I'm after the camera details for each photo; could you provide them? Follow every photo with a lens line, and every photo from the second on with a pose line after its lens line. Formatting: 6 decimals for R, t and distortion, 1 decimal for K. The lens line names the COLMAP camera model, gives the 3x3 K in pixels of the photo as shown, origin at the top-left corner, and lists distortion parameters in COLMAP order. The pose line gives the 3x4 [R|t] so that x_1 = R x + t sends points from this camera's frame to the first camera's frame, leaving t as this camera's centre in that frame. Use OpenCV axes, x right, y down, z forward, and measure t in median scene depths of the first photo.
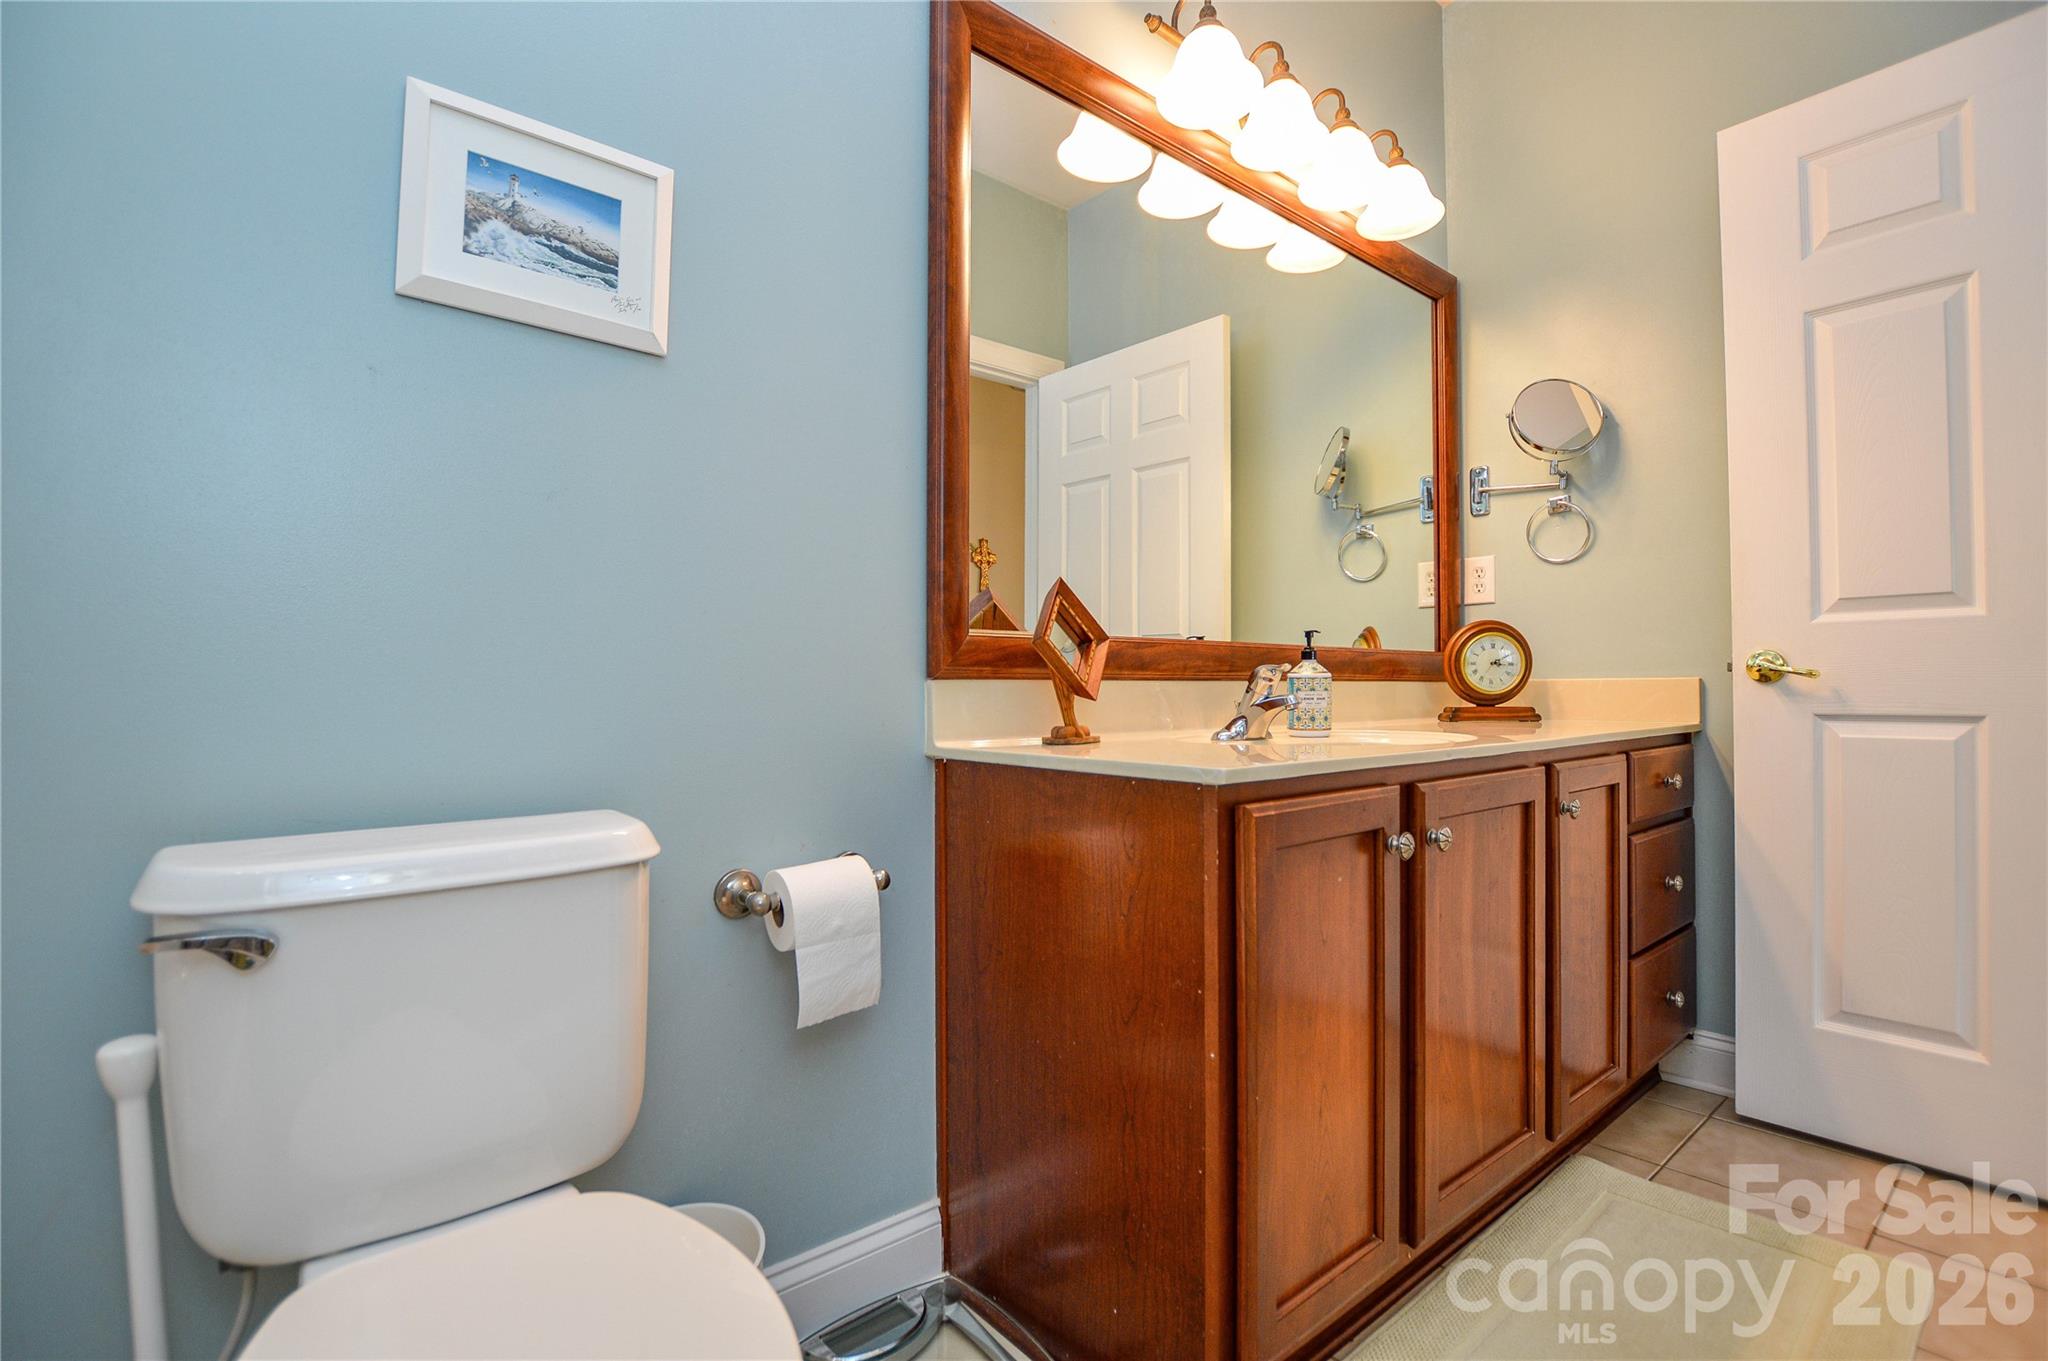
lens RADIAL K [[918.9, 0, 1019.3], [0, 918.9, 682.2], [0, 0, 1]] dist [-0.033236, 0.000049]
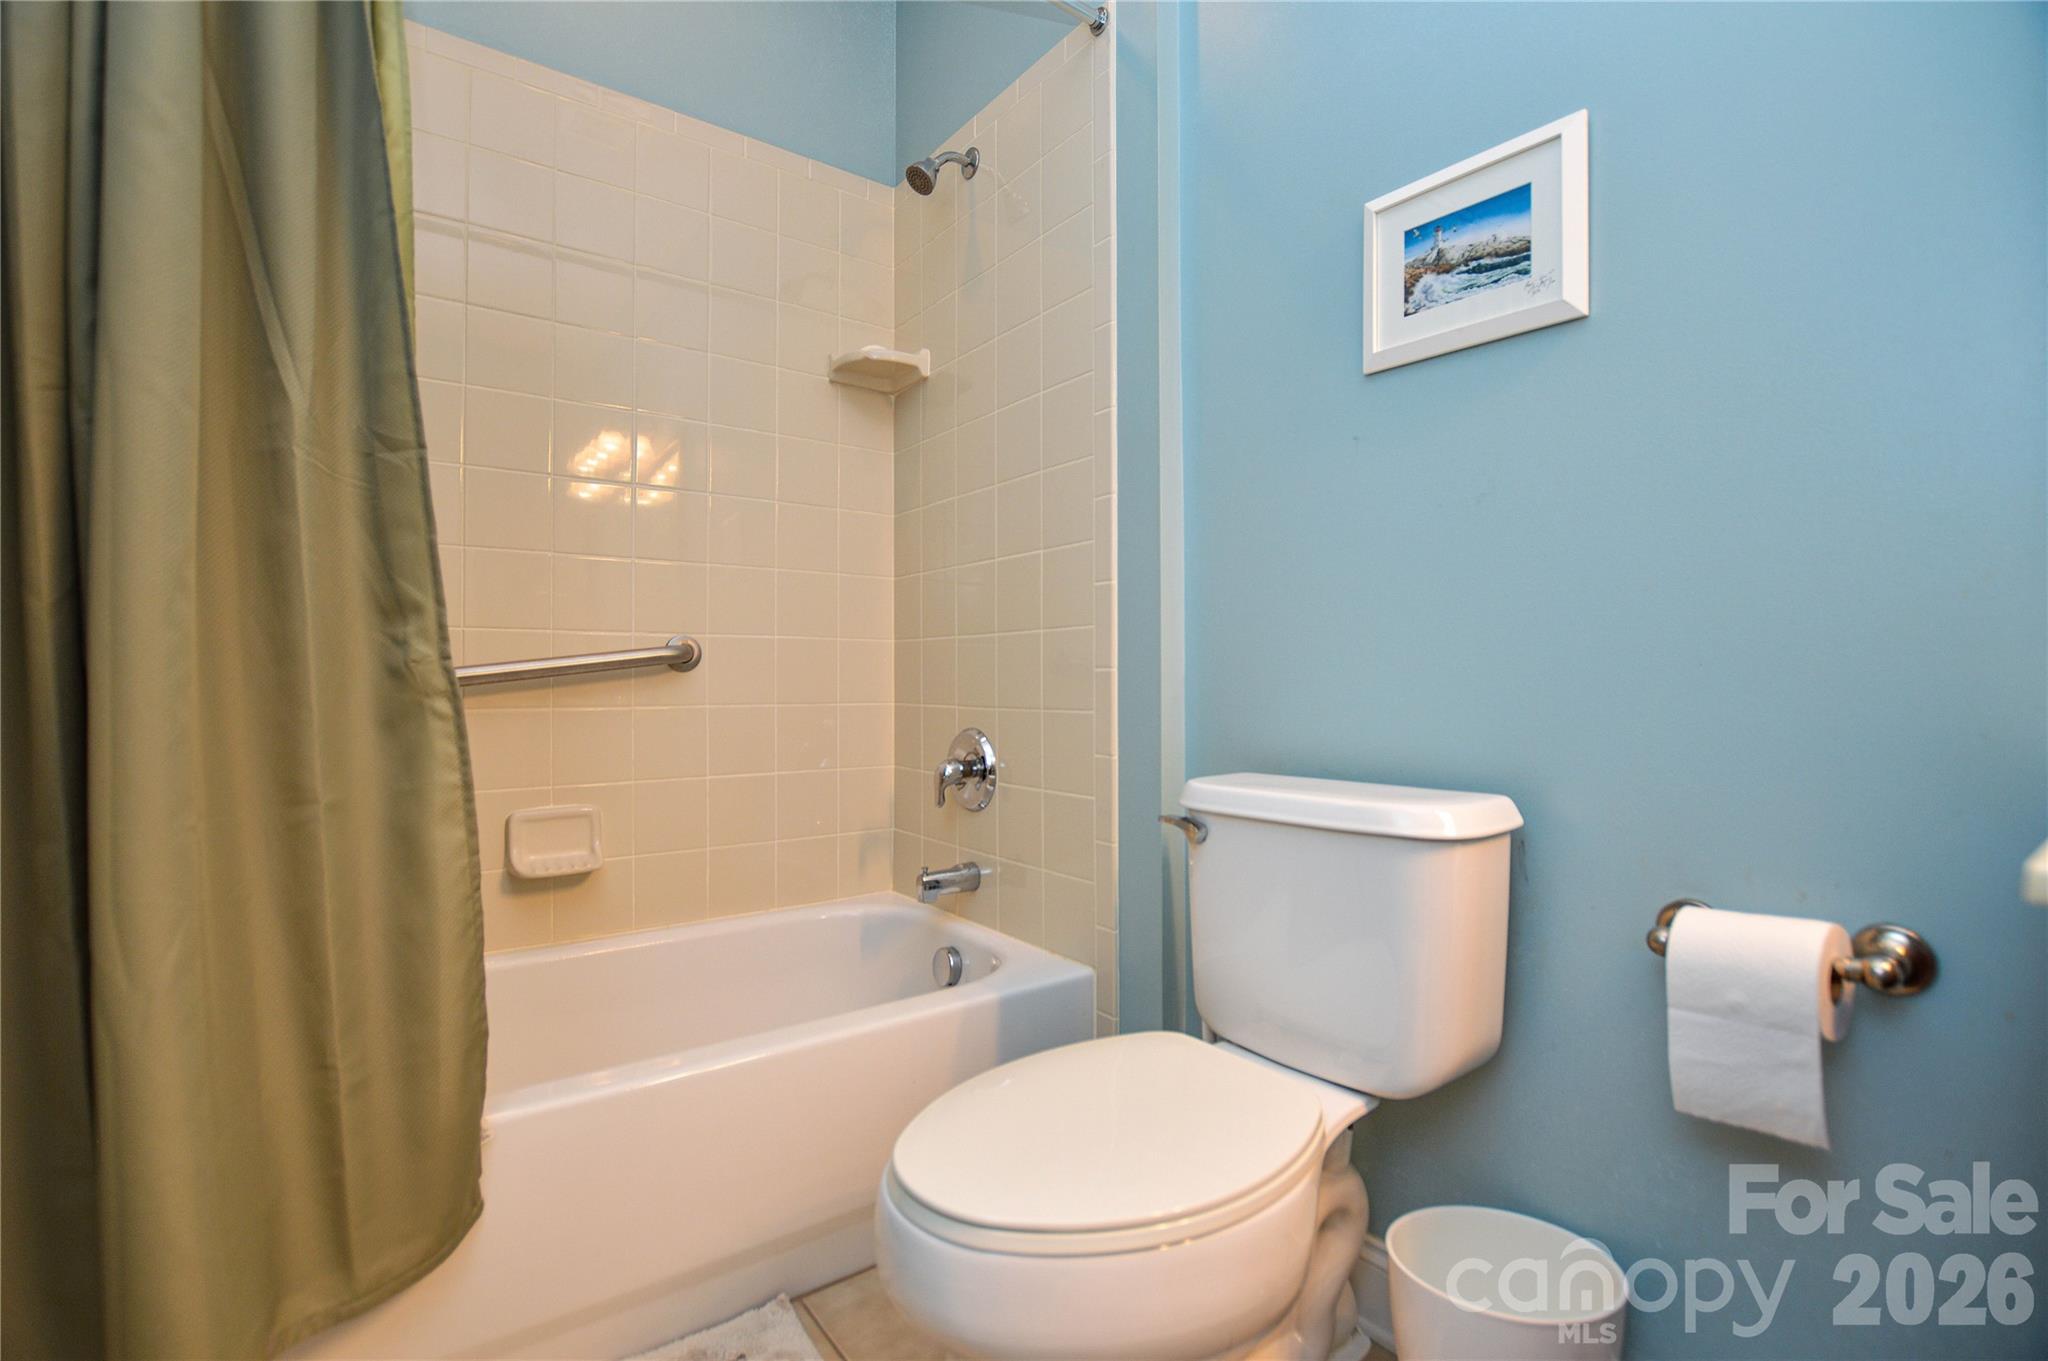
lens RADIAL K [[918.9, 0, 1019.3], [0, 918.9, 682.2], [0, 0, 1]] dist [-0.033236, 0.000049]
pose [[-0.052905, 0.003199, -0.998594, 0.592395], [0.008126, 0.999963, 0.002773, 0.005271], [0.998566, -0.007967, -0.052929, 0.509620]]
